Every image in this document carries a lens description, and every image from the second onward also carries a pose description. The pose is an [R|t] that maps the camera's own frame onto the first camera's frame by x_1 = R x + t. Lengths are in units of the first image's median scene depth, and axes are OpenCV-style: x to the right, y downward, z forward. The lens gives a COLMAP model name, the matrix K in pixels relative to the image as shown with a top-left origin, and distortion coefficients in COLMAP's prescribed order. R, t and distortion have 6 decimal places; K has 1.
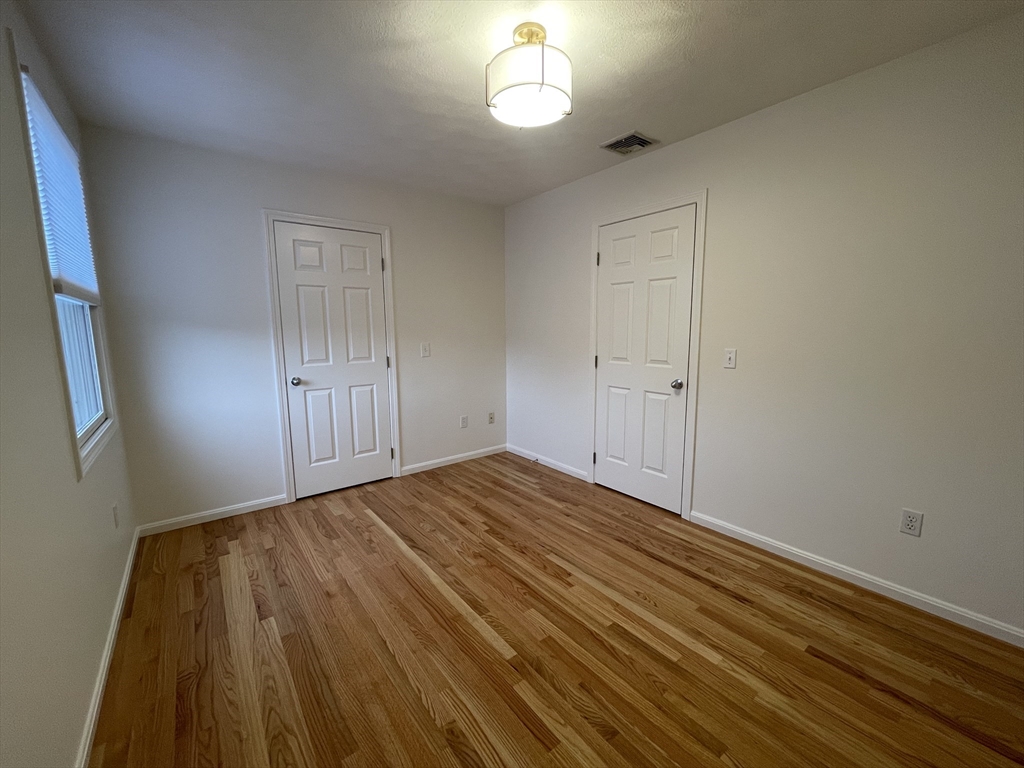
lens RADIAL K [[416.4, 0, 510.3], [0, 416.4, 384.8], [0, 0, 1]] dist [-0.001669, 0.000639]
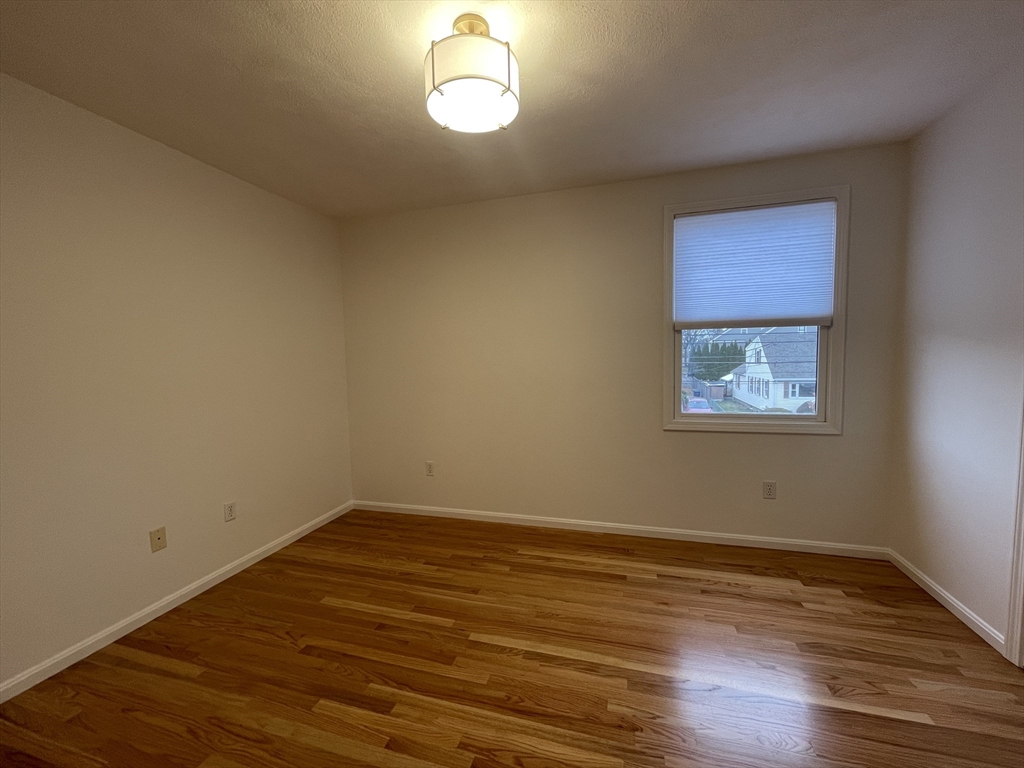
lens RADIAL K [[416.4, 0, 510.3], [0, 416.4, 384.8], [0, 0, 1]] dist [-0.001669, 0.000639]
pose [[-0.812256, 0.069338, -0.579166, 0.472805], [-0.050454, 0.980837, 0.188186, -0.227126], [0.581116, 0.182076, -0.793192, 1.630171]]
